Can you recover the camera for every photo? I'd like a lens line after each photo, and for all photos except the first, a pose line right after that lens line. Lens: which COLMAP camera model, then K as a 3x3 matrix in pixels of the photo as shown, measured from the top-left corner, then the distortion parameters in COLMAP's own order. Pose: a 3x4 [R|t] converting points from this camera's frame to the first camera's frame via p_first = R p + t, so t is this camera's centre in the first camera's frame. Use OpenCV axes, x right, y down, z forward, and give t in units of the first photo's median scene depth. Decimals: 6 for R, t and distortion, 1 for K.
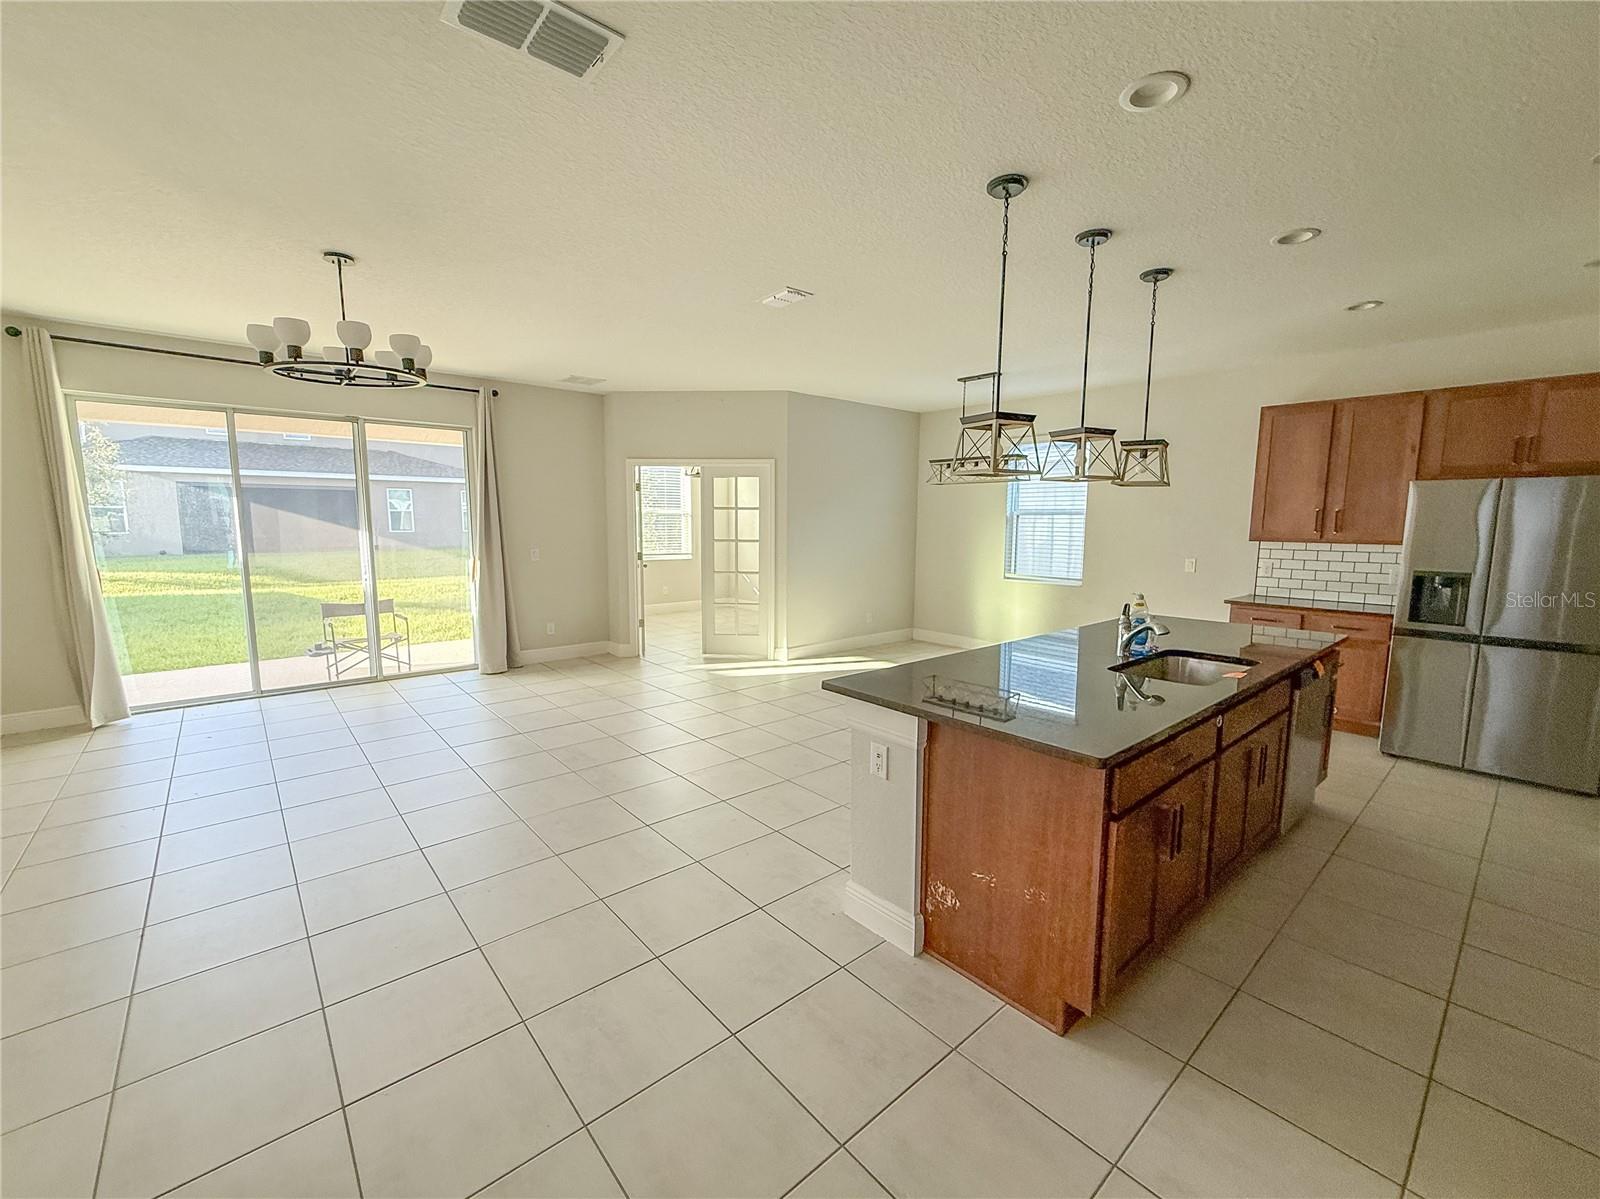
lens RADIAL K [[654.2, 0, 806.9], [0, 654.2, 602.4], [0, 0, 1]] dist [0.003010, 0.000729]
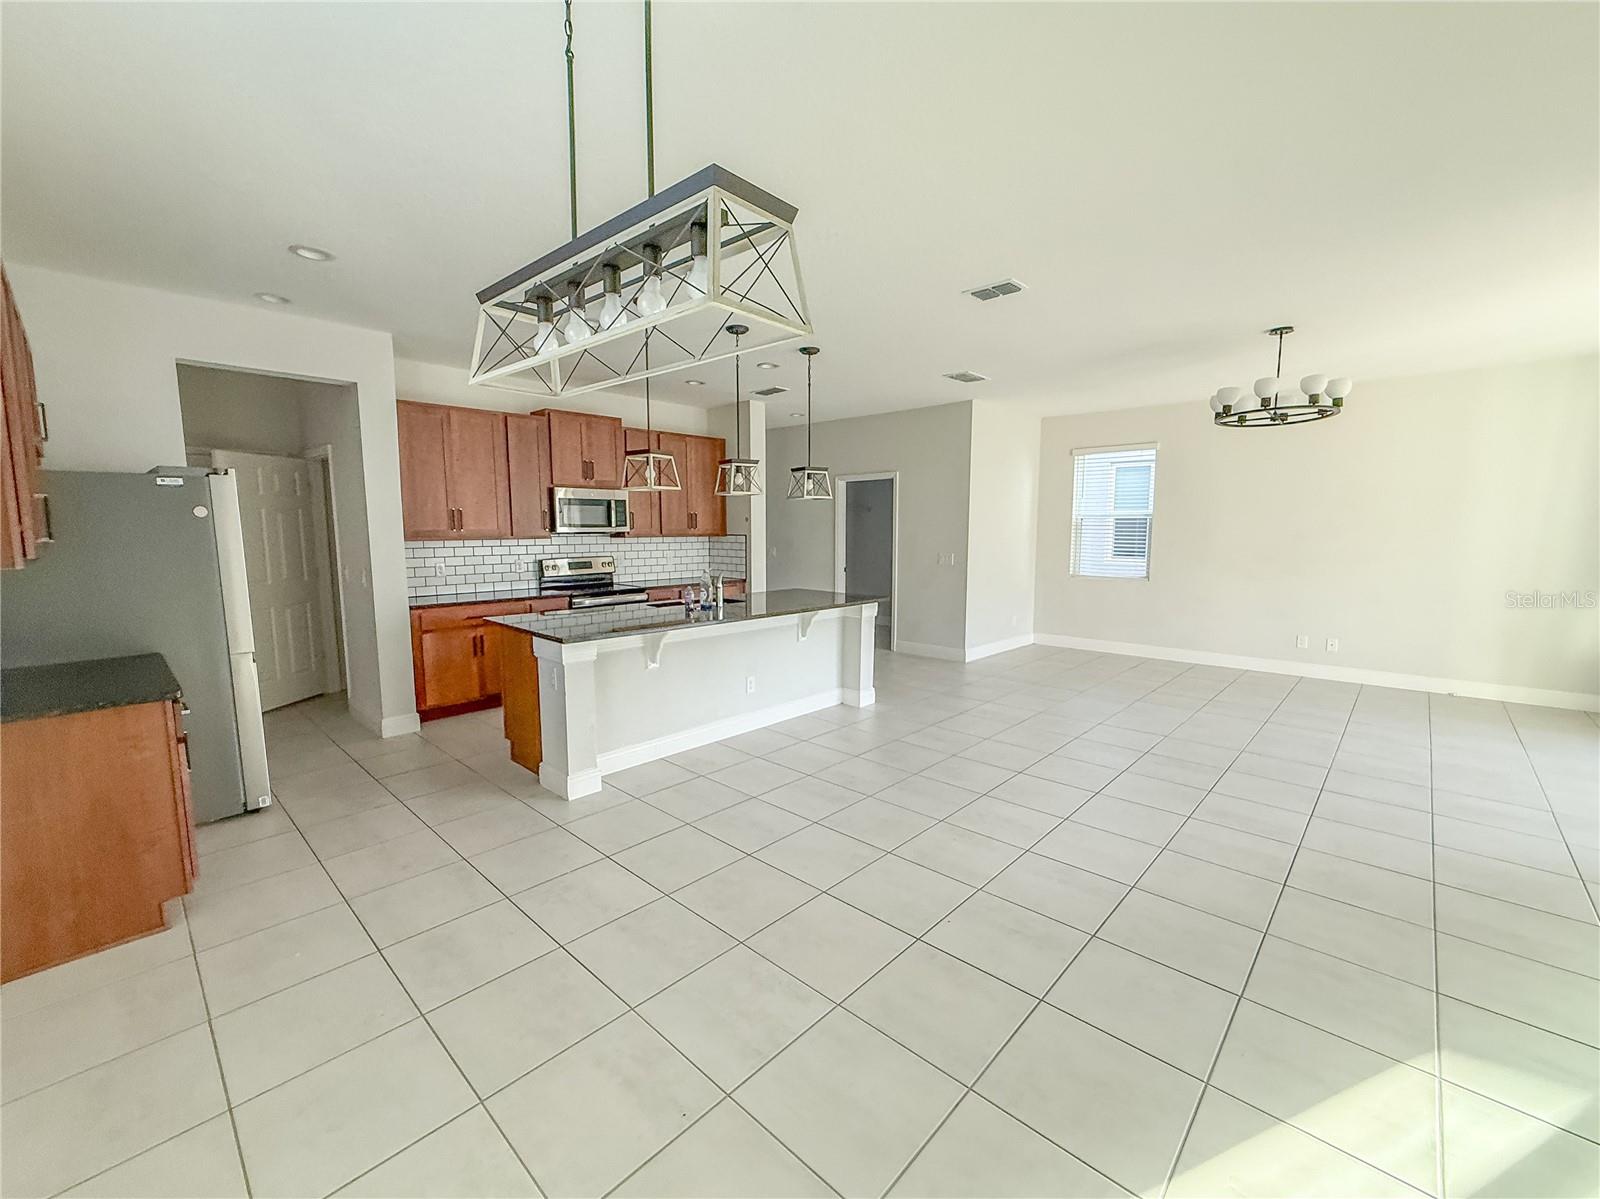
lens RADIAL K [[654.2, 0, 810.8], [0, 654.2, 597.9], [0, 0, 1]] dist [0.003010, 0.000729]
pose [[-0.994280, 0.004088, -0.106722, 0.282554], [-0.020867, 0.972573, 0.231660, -0.215959], [0.104742, 0.232562, -0.966925, 1.757007]]
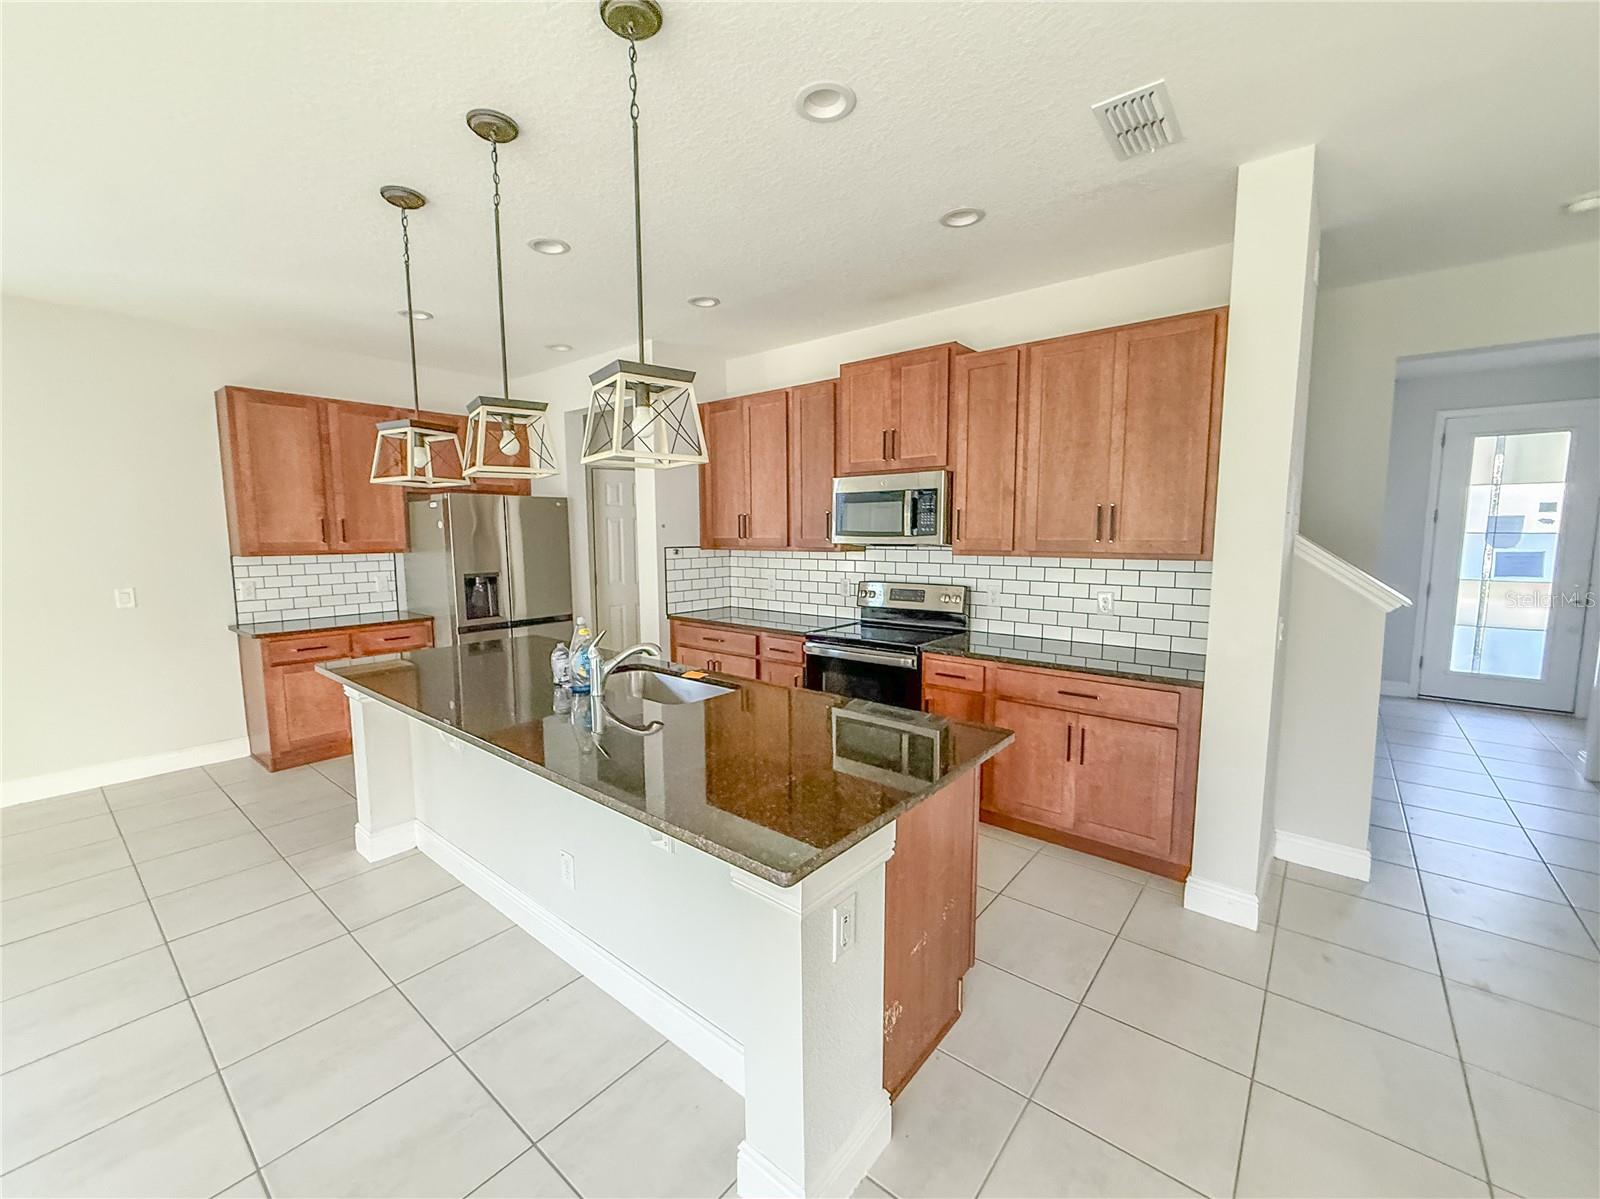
lens RADIAL K [[654.2, 0, 796.3], [0, 654.2, 596.4], [0, 0, 1]] dist [0.003010, 0.000729]
pose [[-0.166645, -0.108487, 0.980031, -0.253966], [0.127703, 0.983183, 0.130550, -0.079564], [-0.977712, 0.146908, -0.149989, 0.581659]]
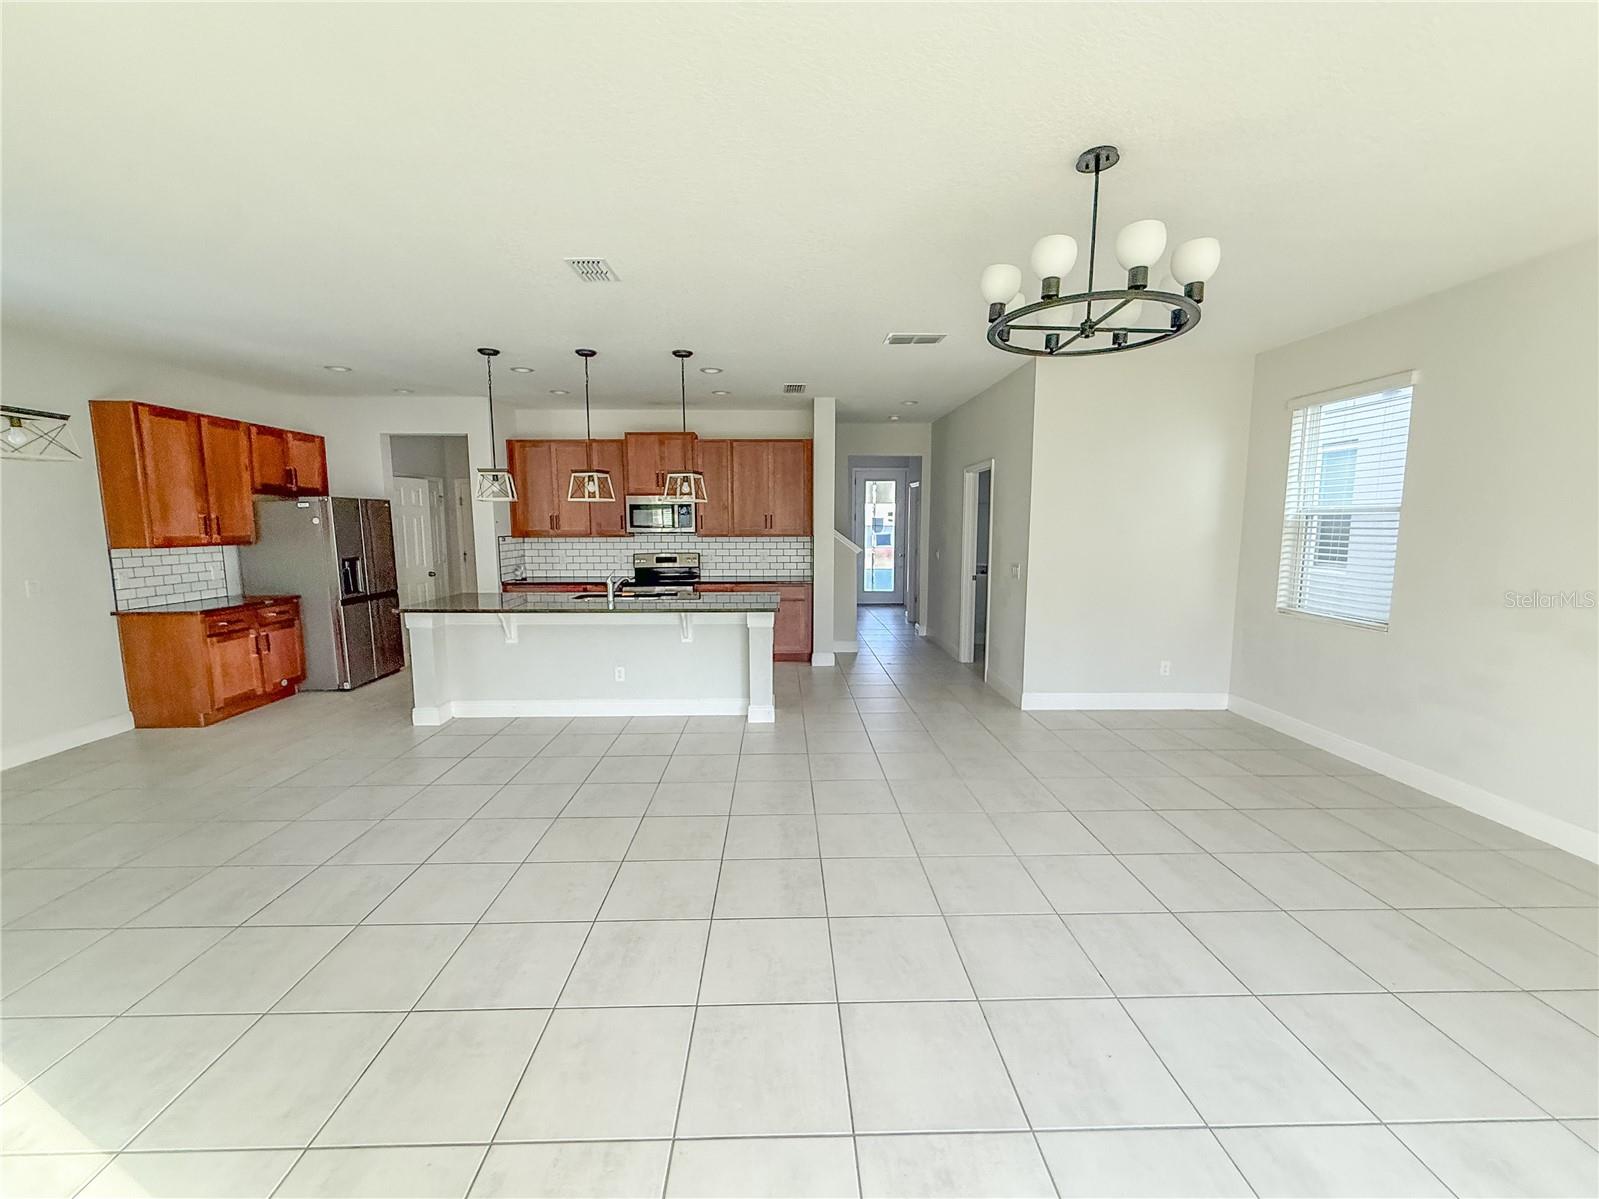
lens RADIAL K [[653.8, 0, 798.5], [0, 653.8, 604.5], [0, 0, 1]] dist [0.003010, 0.000729]
pose [[-0.772449, -0.086758, 0.629123, -0.731878], [0.076664, 0.970642, 0.227984, -0.192060], [-0.630432, 0.224337, -0.743120, 1.375785]]
